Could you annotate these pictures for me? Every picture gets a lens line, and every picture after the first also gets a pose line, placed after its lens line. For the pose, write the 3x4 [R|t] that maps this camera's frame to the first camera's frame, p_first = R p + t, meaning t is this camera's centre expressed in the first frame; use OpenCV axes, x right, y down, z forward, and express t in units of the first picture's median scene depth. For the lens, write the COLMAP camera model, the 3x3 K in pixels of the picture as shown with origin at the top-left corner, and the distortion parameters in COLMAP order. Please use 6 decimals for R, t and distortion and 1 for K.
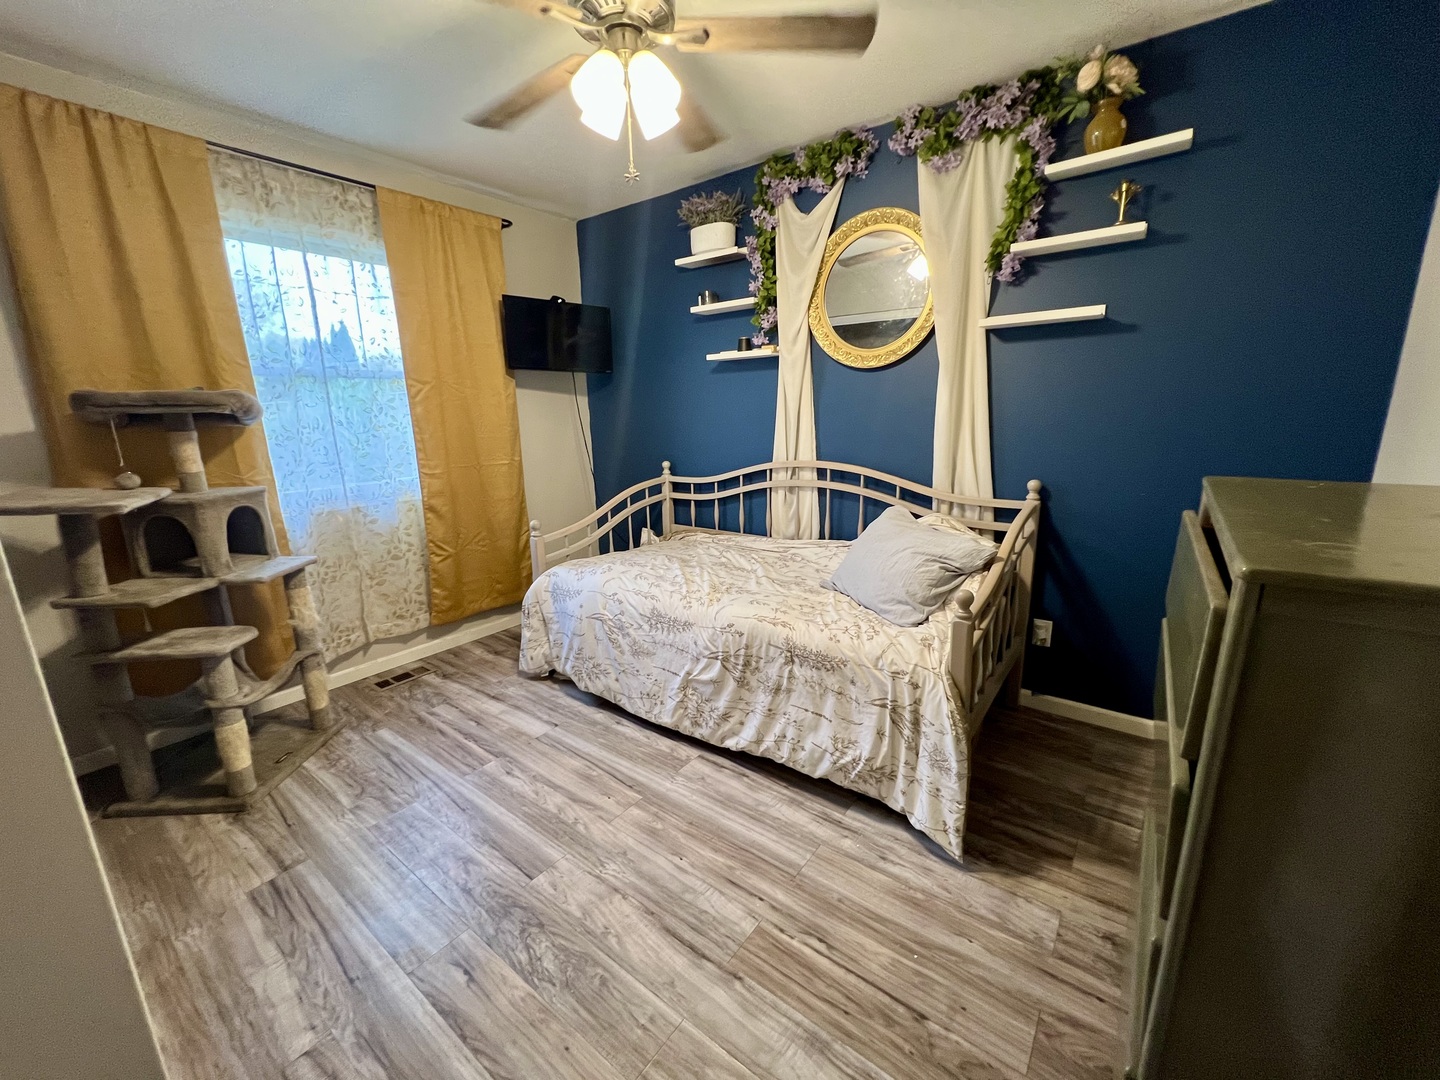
lens RADIAL K [[575.1, 0, 721.0], [0, 575.1, 541.9], [0, 0, 1]] dist [0.002030, 0.000742]
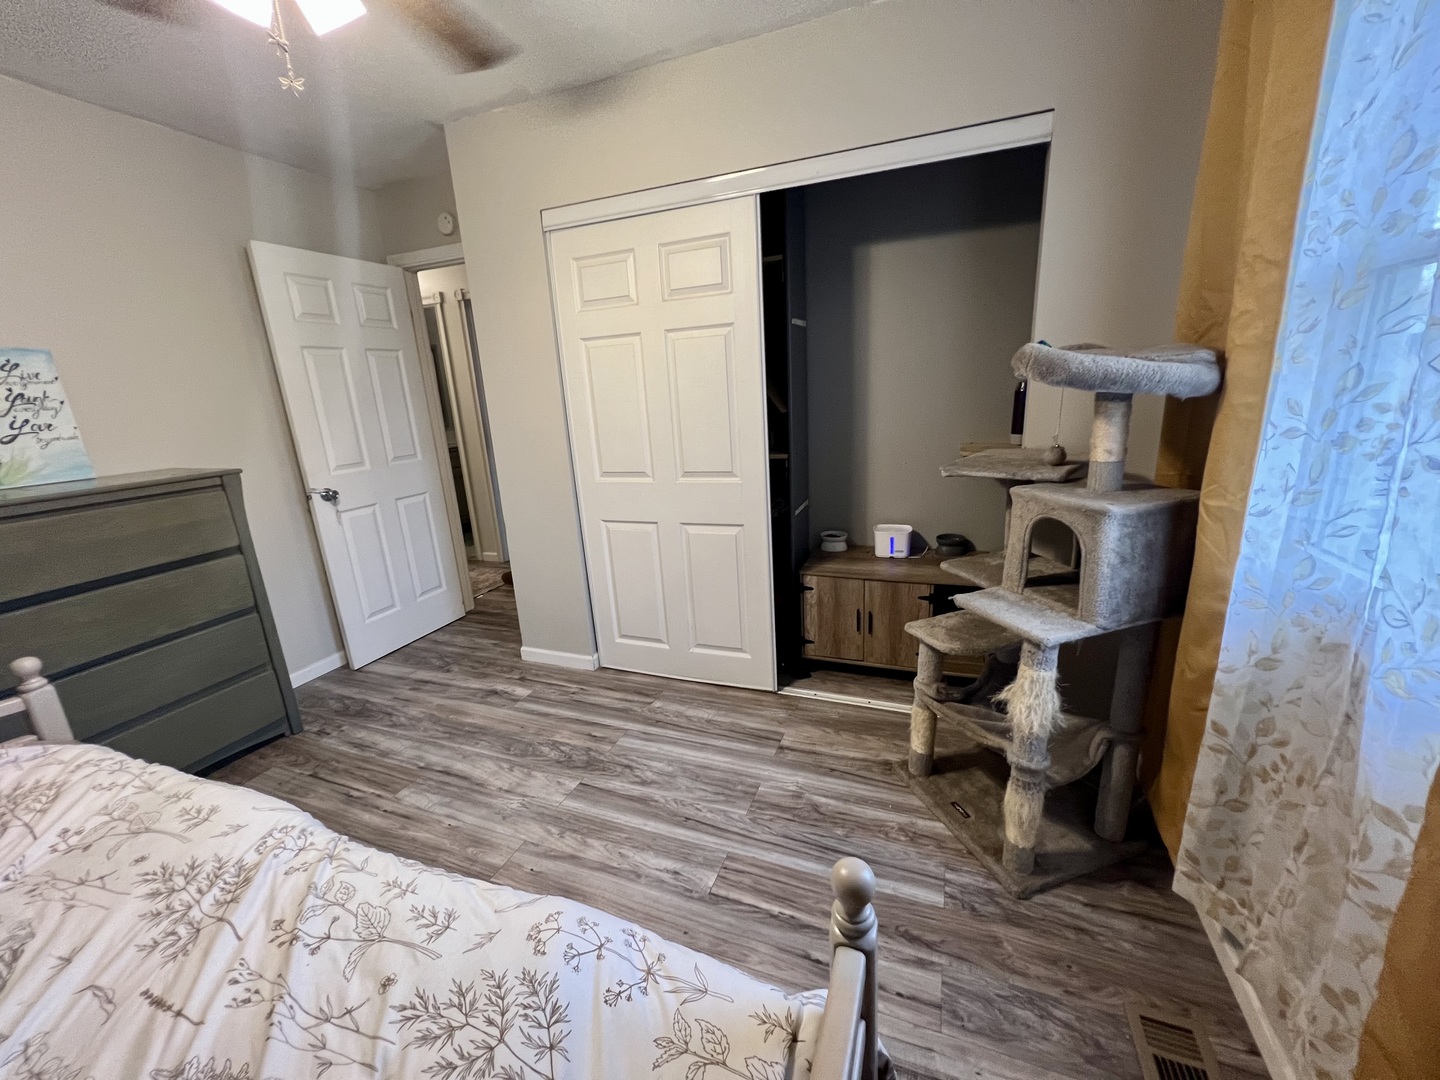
lens RADIAL K [[577.9, 0, 722.6], [0, 577.9, 535.5], [0, 0, 1]] dist [-0.000163, -0.000110]
pose [[-0.959364, 0.136726, -0.246834, -0.376741], [0.008602, 0.888529, 0.458740, -0.449853], [0.282041, 0.437975, -0.853599, 1.865041]]
